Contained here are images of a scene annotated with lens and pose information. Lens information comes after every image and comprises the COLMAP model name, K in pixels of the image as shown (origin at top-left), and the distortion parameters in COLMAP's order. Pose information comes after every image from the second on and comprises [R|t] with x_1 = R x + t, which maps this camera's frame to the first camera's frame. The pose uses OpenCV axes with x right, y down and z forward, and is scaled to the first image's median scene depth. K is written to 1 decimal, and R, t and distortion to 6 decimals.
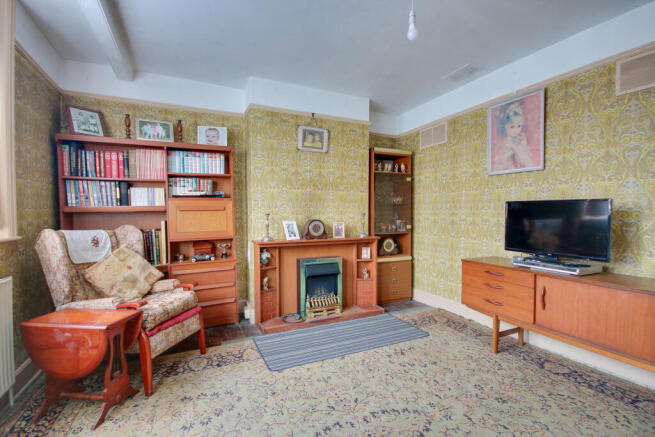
lens RADIAL K [[308.9, 0, 325.2], [0, 308.9, 220.0], [0, 0, 1]] dist [0.001009, 0.000061]
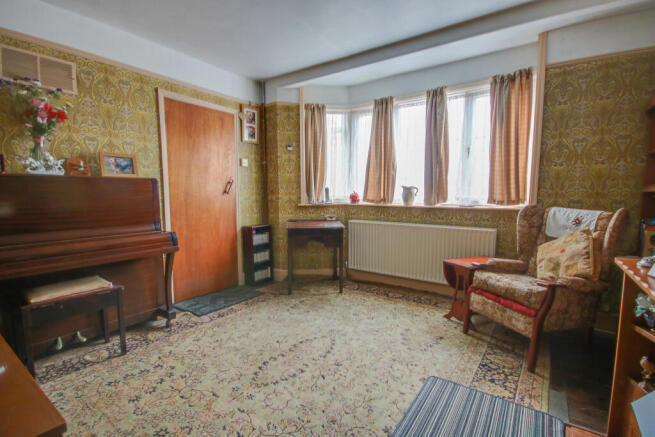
lens RADIAL K [[308.9, 0, 326.1], [0, 308.9, 219.9], [0, 0, 1]] dist [0.001009, 0.000061]
pose [[-0.869786, 0.044616, -0.491407, 0.522163], [-0.013840, 0.993306, 0.114682, -0.042517], [0.493234, 0.106550, -0.863346, 1.678637]]
